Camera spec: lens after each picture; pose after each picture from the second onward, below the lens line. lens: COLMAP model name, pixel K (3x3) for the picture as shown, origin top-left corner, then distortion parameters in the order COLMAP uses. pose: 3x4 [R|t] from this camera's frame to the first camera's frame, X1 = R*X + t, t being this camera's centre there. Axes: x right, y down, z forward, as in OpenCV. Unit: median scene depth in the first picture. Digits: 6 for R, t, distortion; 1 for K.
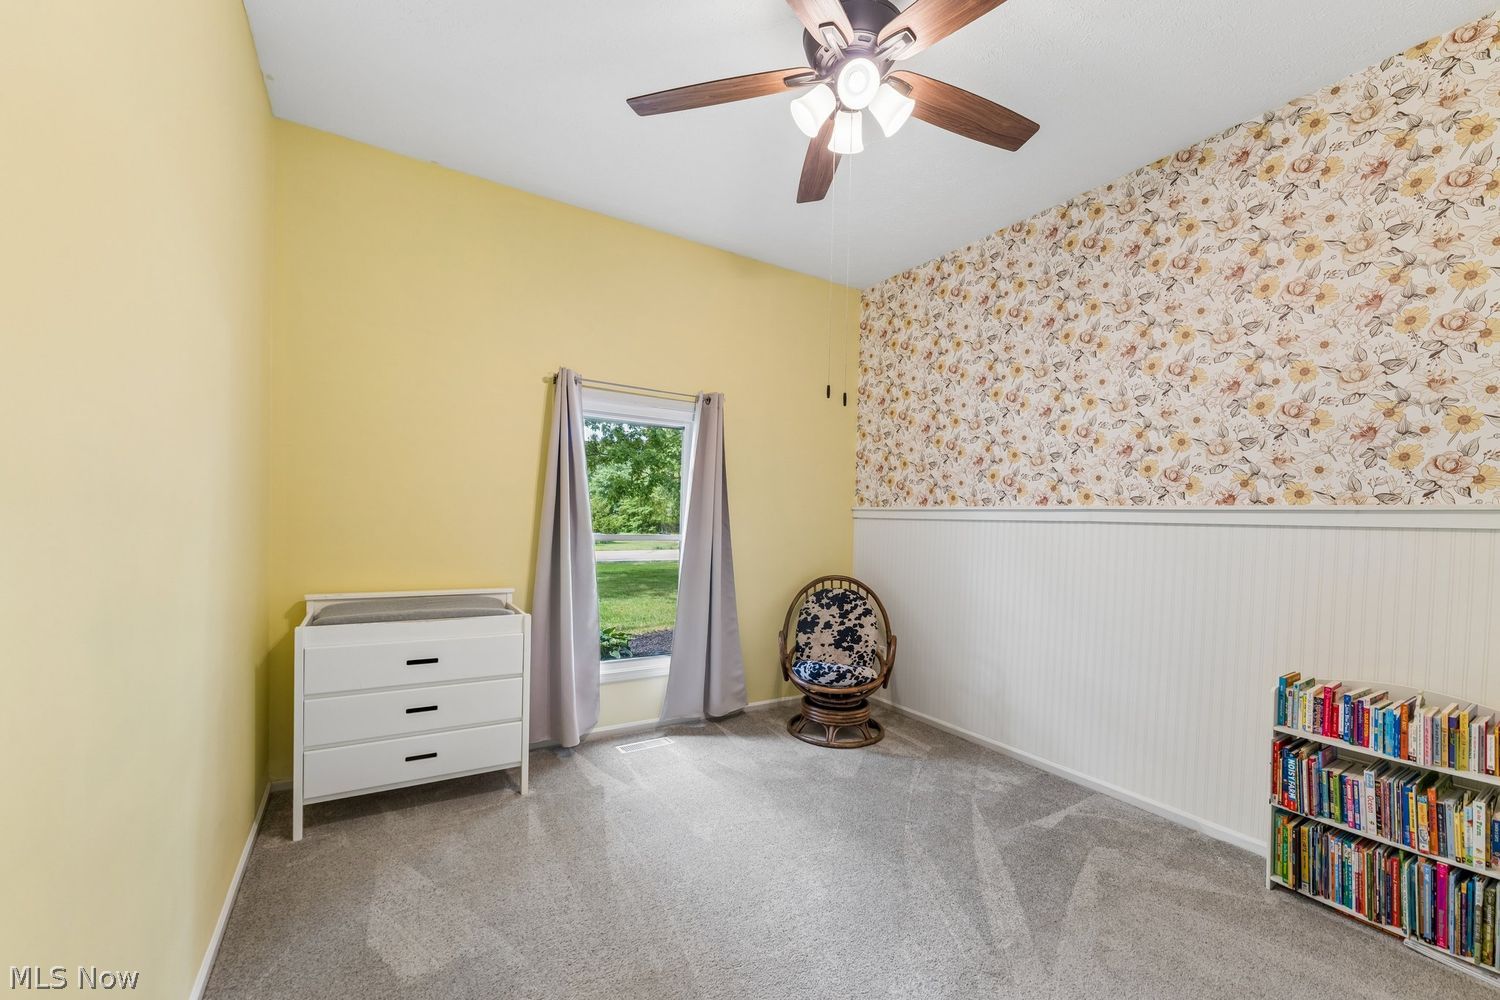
lens RADIAL K [[601.0, 0, 757.4], [0, 601.0, 514.4], [0, 0, 1]] dist [0.000114, -0.000157]
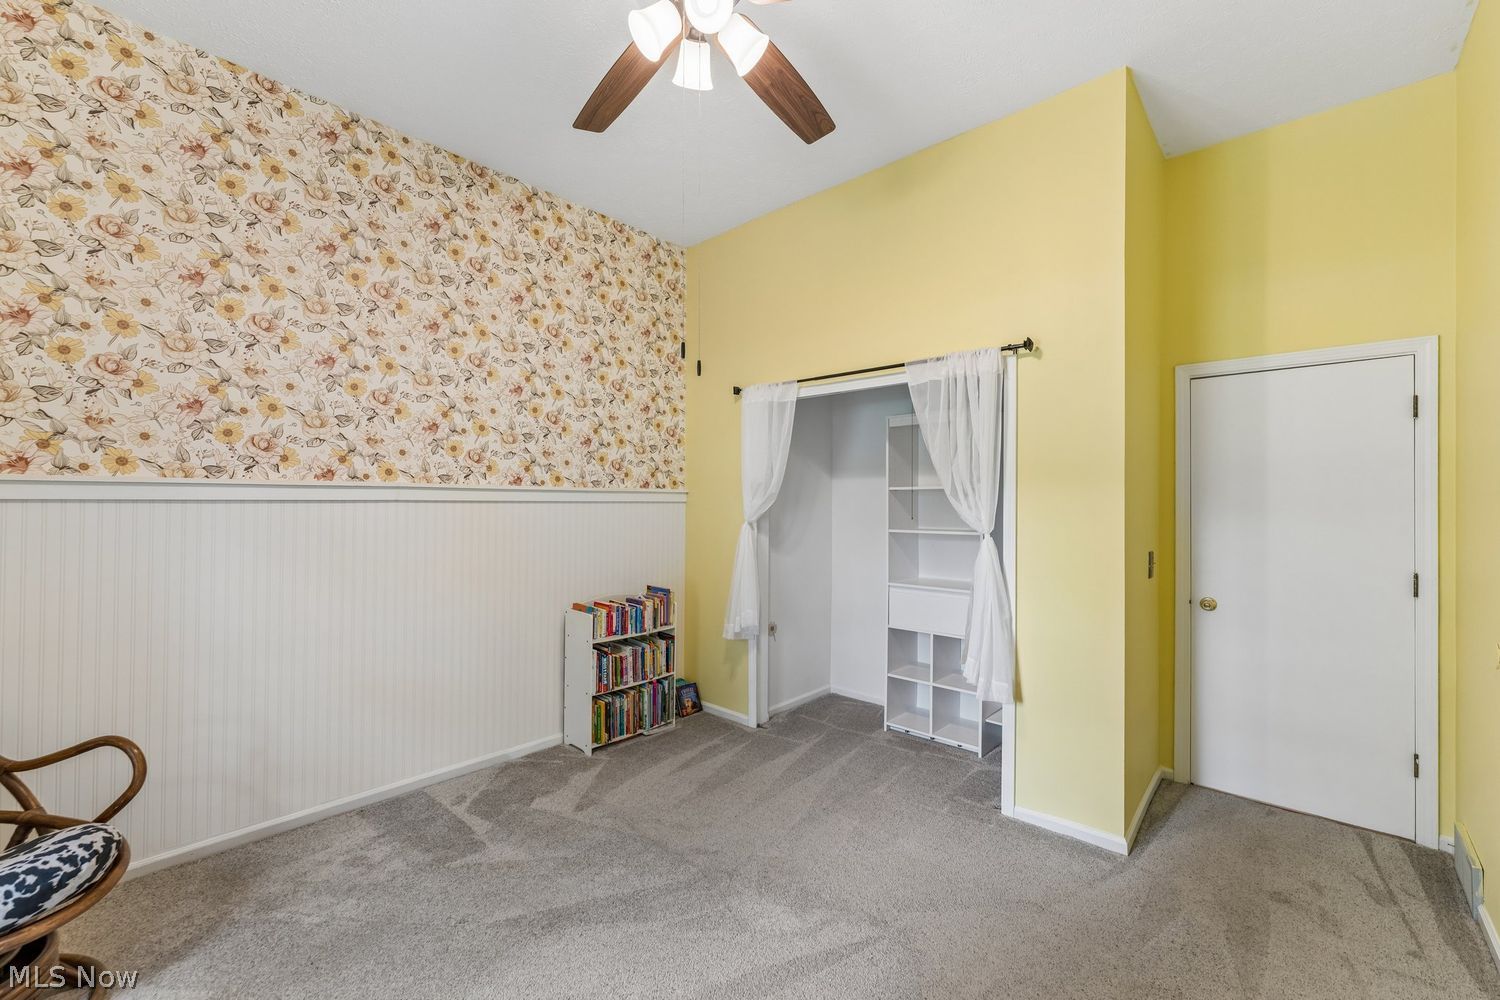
lens RADIAL K [[601.0, 0, 759.4], [0, 601.0, 487.3], [0, 0, 1]] dist [0.000114, -0.000157]
pose [[-0.259967, 0.001306, 0.965617, -0.479863], [-0.014702, 0.999878, -0.005310, -0.011010], [-0.965505, -0.015577, -0.259916, 0.748678]]
